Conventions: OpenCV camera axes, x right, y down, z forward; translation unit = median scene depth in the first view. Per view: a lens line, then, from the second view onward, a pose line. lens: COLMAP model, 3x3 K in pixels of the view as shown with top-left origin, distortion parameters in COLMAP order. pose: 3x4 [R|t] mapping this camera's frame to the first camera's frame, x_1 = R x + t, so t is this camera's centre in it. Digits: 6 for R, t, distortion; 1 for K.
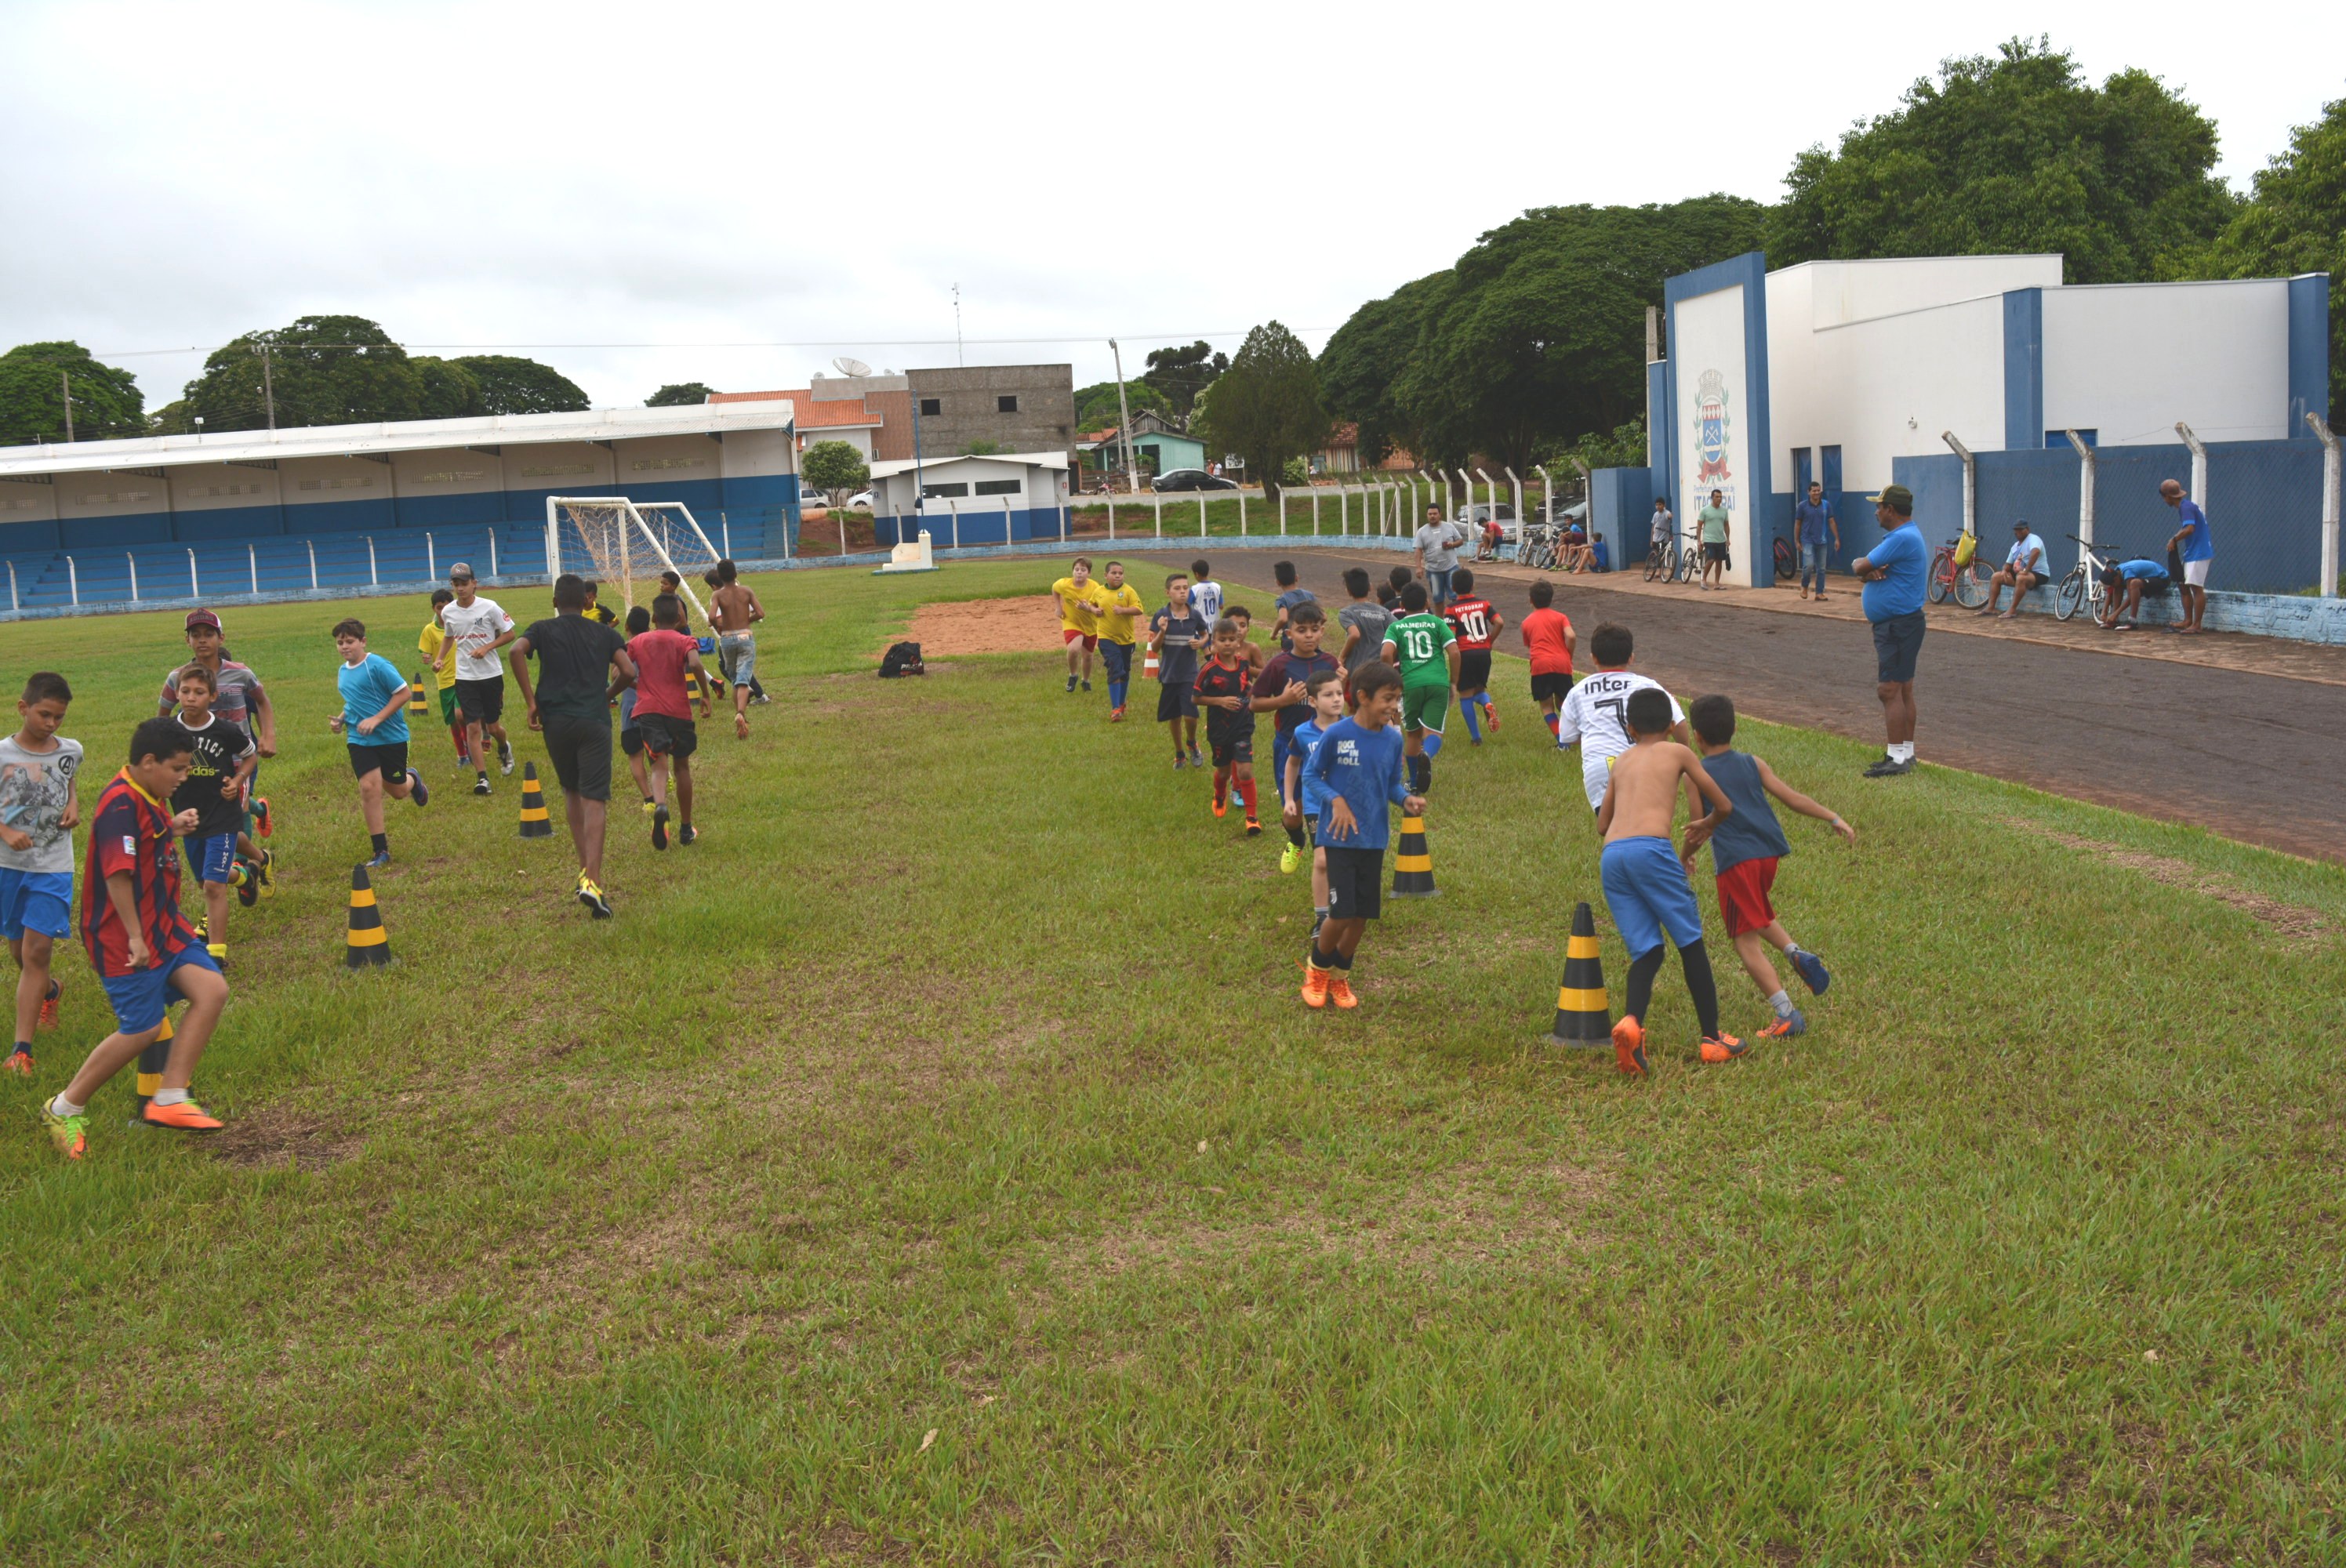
lens RADIAL K [[2148.7, 0, 1184.2], [0, 2148.7, 793.8], [0, 0, 1]] dist [-0.072537, 0.000000]
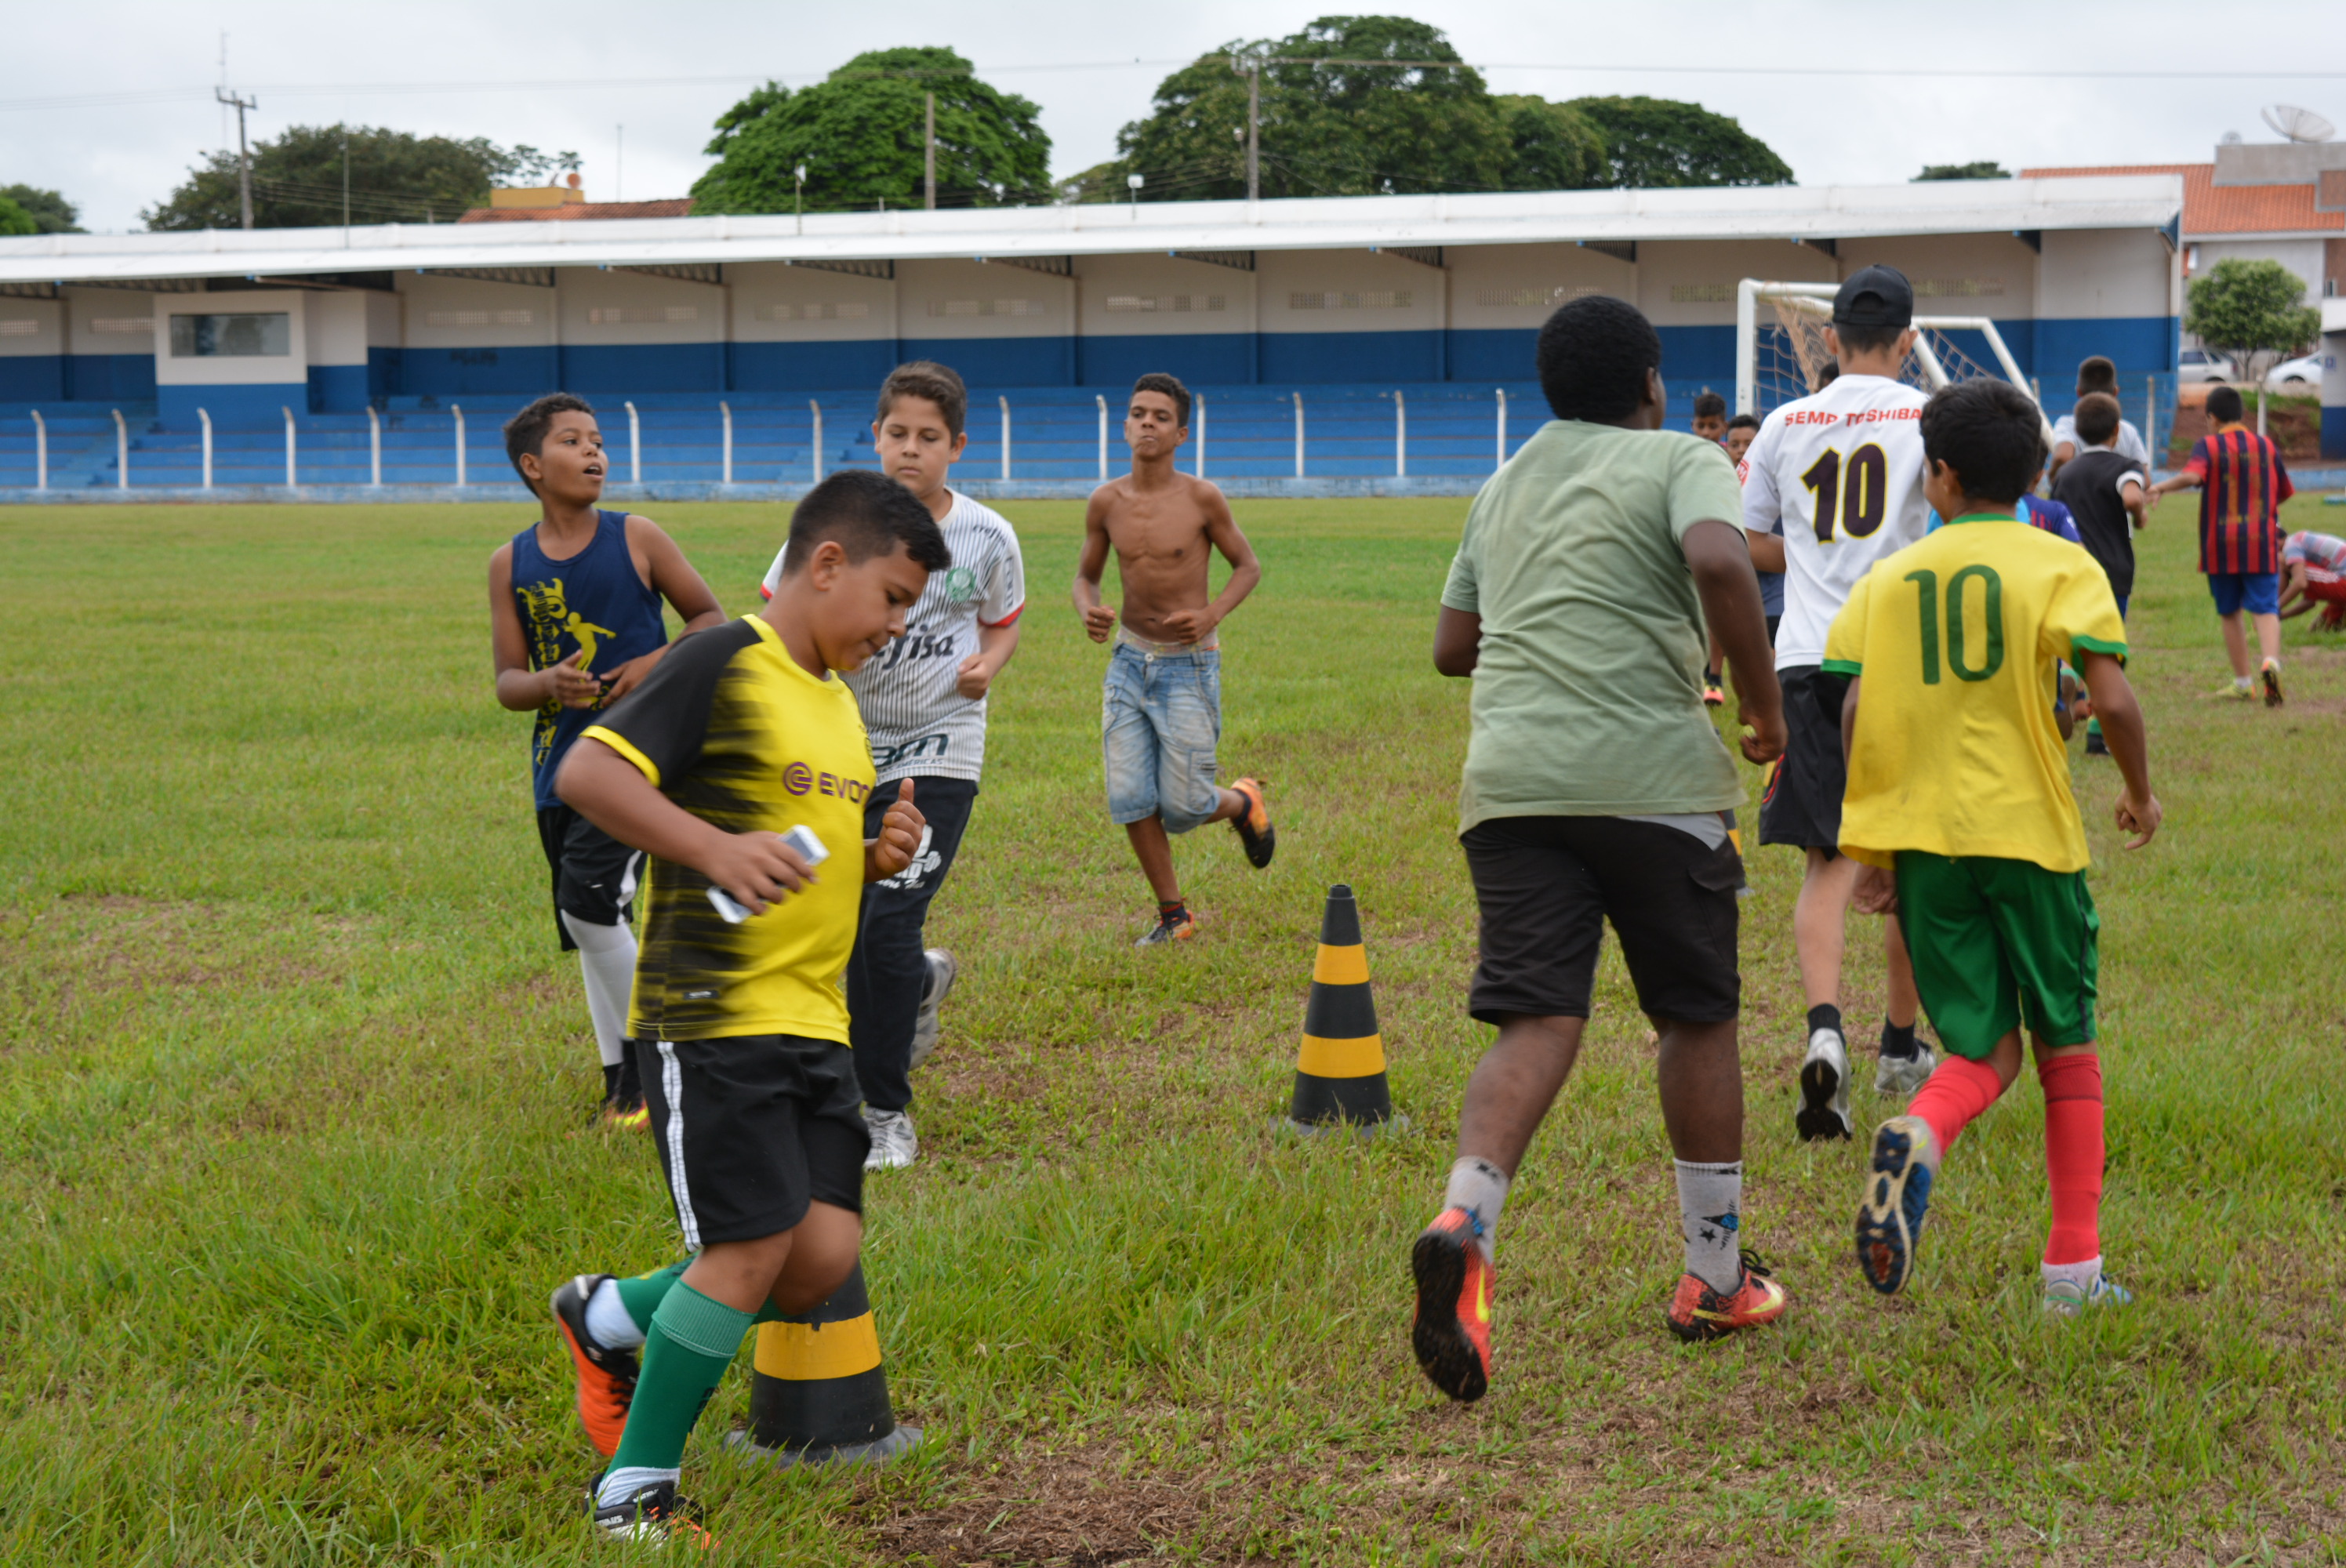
lens RADIAL K [[3904.9, 0, 1183.6], [0, 3904.9, 785.4], [0, 0, 1]] dist [0.001127, 0.000000]
pose [[0.912919, 0.082674, -0.399679, -0.016889], [-0.096253, 0.995259, -0.013984, 0.004384], [0.396628, 0.051237, 0.916549, 0.042922]]
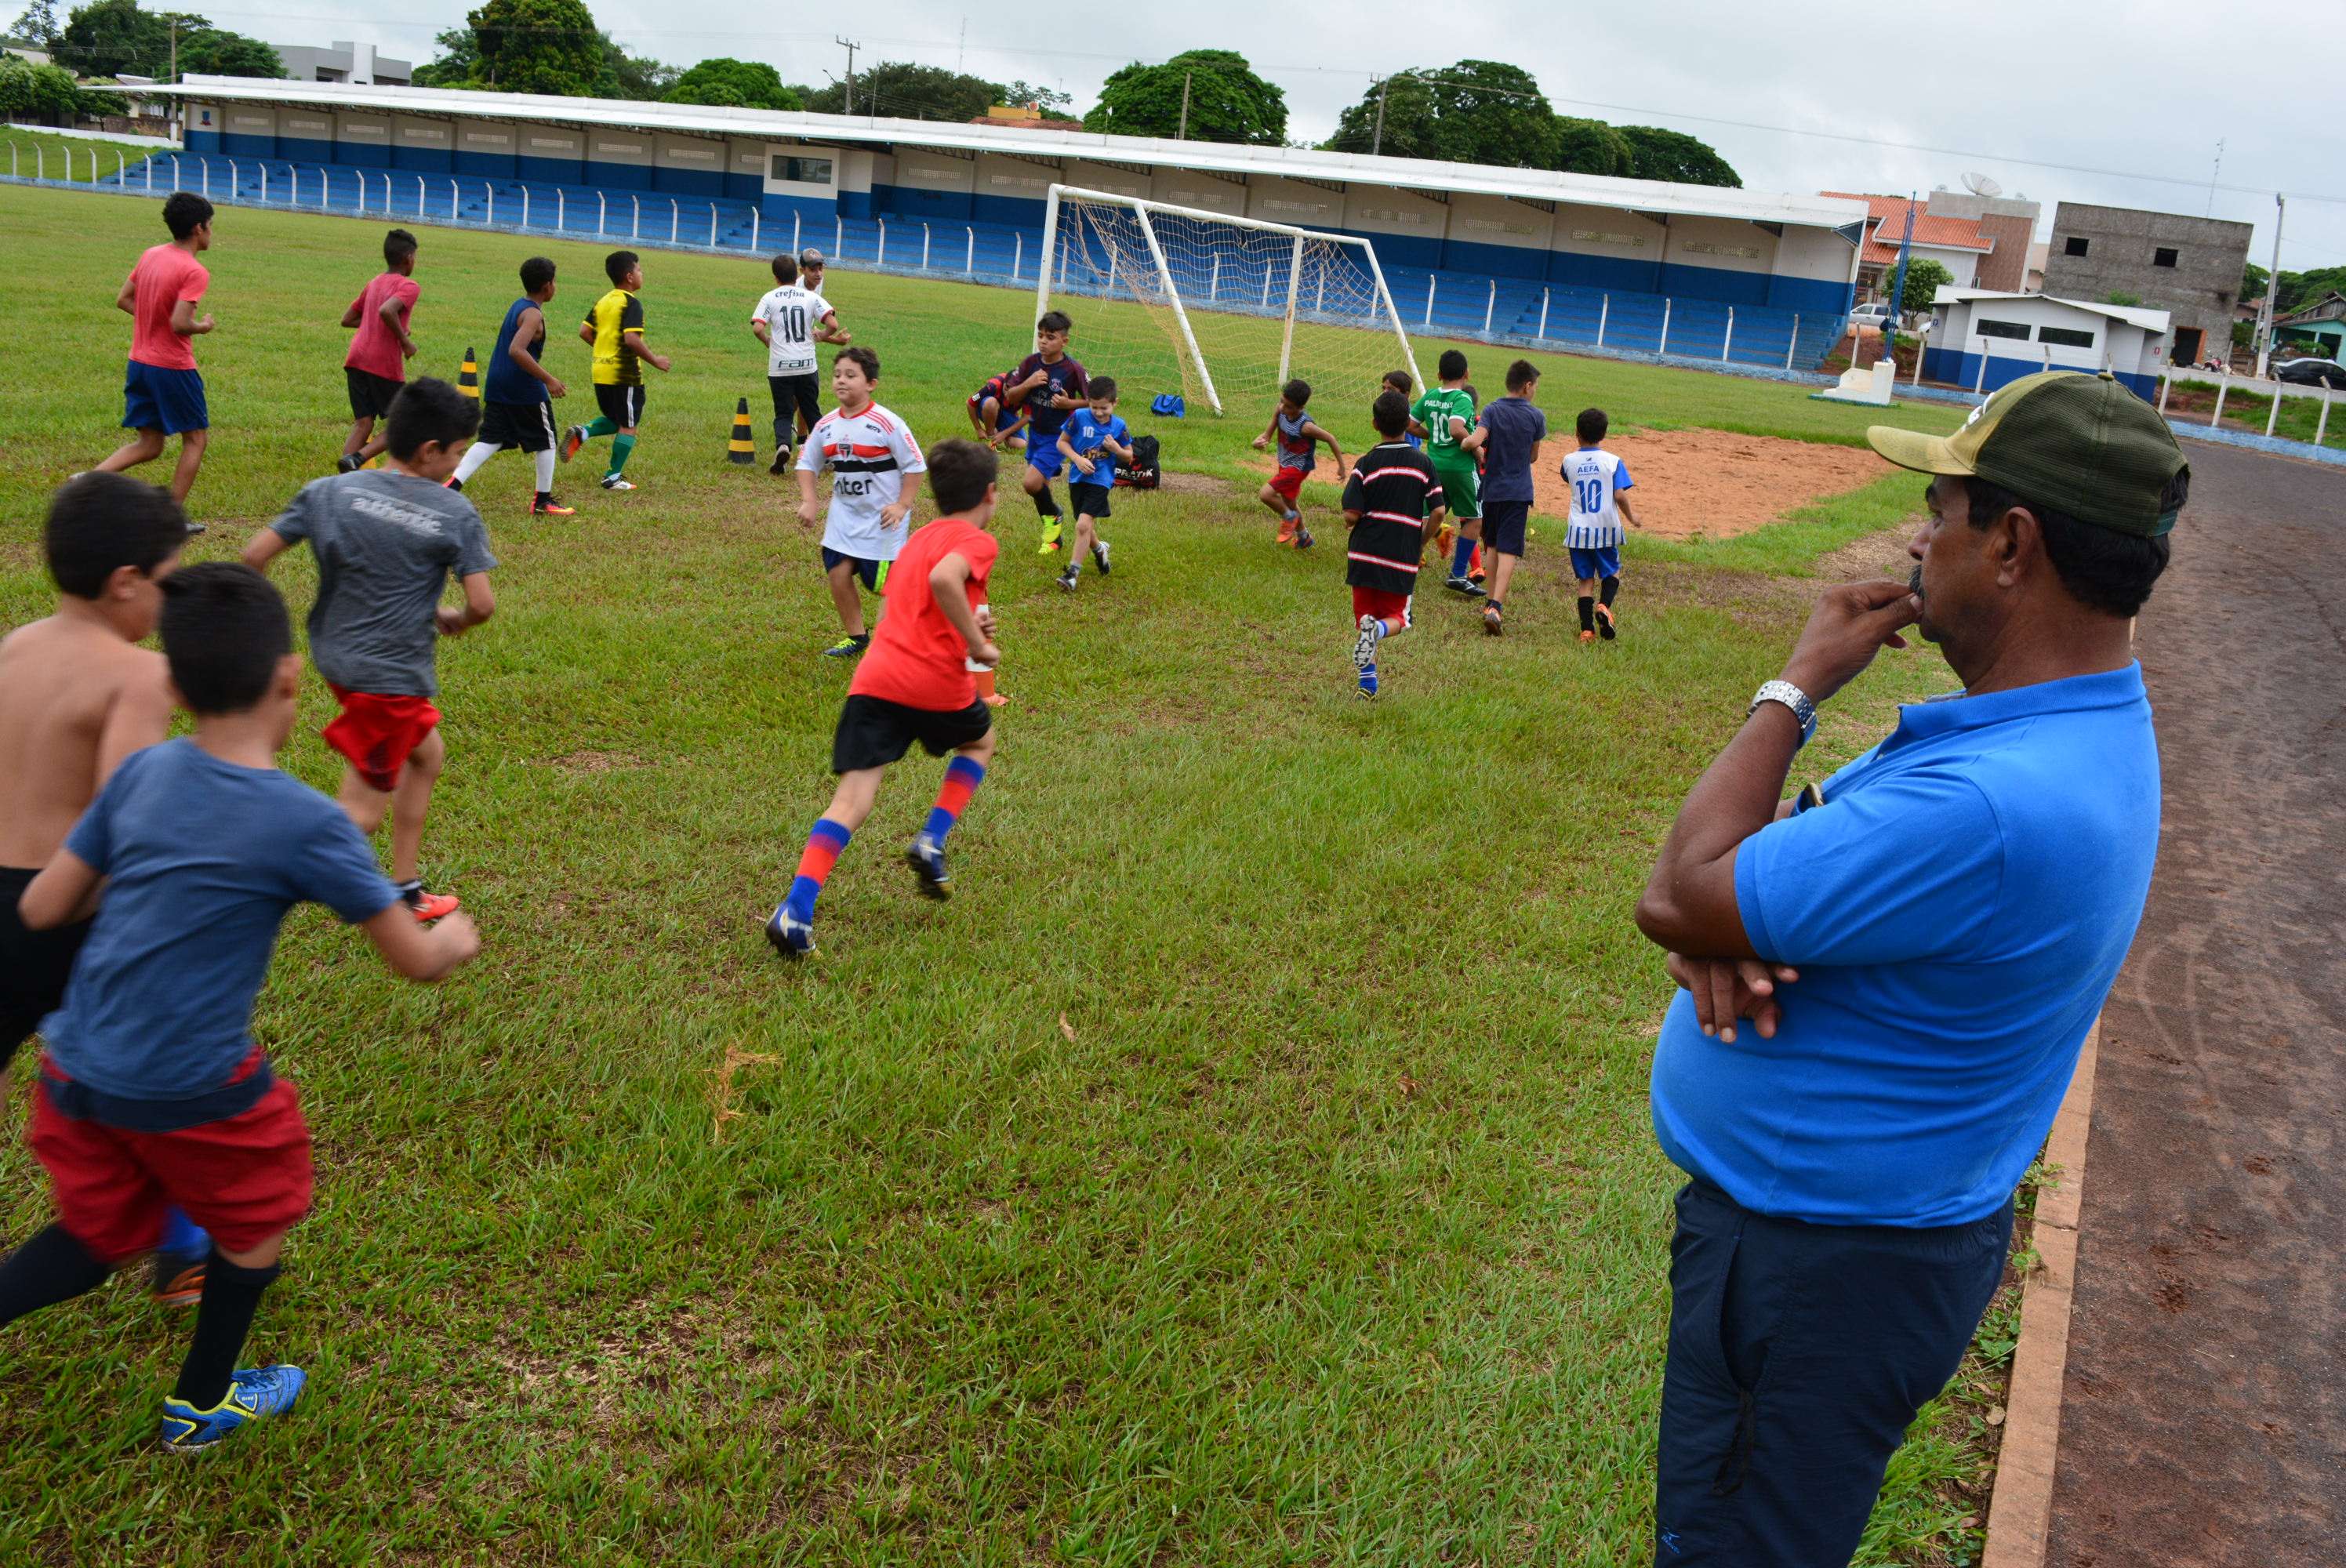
lens RADIAL K [[2076.0, 0, 1176.6], [0, 2076.0, 779.9], [0, 0, 1]] dist [-0.098386, 0.033574]
pose [[0.834267, 0.268763, -0.481420, 0.087808], [-0.222564, 0.963007, 0.151931, -0.023185], [0.504444, -0.019604, 0.863222, 0.161919]]
